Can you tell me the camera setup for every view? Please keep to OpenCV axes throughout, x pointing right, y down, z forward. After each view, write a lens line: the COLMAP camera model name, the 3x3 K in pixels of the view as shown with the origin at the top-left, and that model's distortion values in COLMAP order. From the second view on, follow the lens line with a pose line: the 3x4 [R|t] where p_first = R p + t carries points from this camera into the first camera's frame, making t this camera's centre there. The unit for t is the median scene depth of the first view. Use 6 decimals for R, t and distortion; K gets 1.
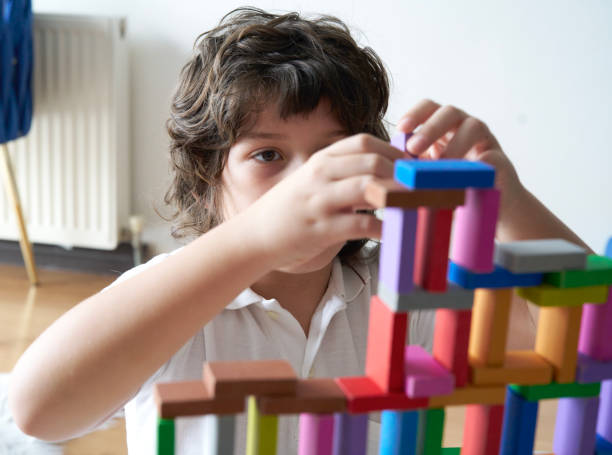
lens RADIAL K [[950.3, 0, 305.7], [0, 950.3, 236.9], [0, 0, 1]] dist [0.036214, 0.087671]
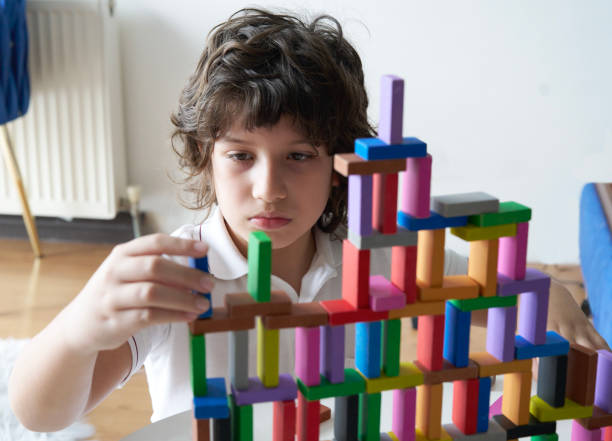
lens RADIAL K [[1018.2, 0, 306.2], [0, 1018.2, 220.5], [0, 0, 1]] dist [-0.032378, -0.091561]
pose [[0.998797, -0.048671, 0.005951, 0.008928], [0.048526, 0.998569, 0.022463, -0.000198], [-0.007036, -0.022147, 0.999730, -0.438489]]
